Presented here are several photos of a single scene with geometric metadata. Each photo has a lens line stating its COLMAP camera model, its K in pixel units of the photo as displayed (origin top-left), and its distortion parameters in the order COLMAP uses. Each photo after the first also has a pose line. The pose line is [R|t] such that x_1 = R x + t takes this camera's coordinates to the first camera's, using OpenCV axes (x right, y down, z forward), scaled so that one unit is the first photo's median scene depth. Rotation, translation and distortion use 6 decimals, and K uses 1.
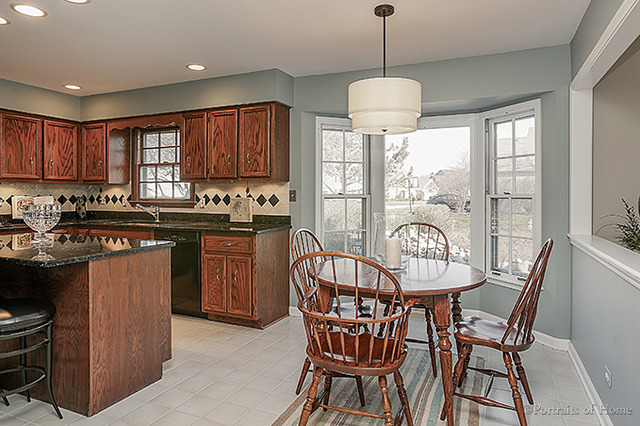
lens RADIAL K [[406.0, 0, 319.5], [0, 406.0, 195.8], [0, 0, 1]] dist [-0.068072, 0.057698]
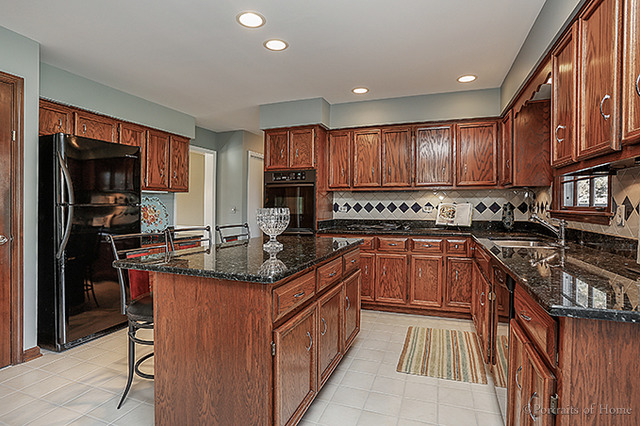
lens RADIAL K [[327.3, 0, 320.5], [0, 327.3, 201.9], [0, 0, 1]] dist [-0.054123, 0.000182]
pose [[0.065491, -0.008811, -0.997814, 0.069280], [-0.008181, 0.999923, -0.009367, 0.008456], [0.997820, 0.008777, 0.065414, 0.657254]]
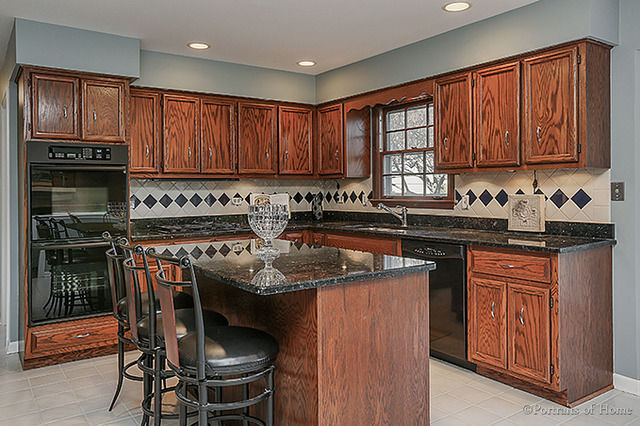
lens RADIAL K [[492.4, 0, 318.7], [0, 492.4, 191.4], [0, 0, 1]] dist [-0.001395, 0.001514]
pose [[0.854320, -0.006887, -0.519701, -0.064550], [0.006723, 0.999975, -0.002201, -0.001137], [0.519704, -0.001614, 0.854345, 0.134392]]
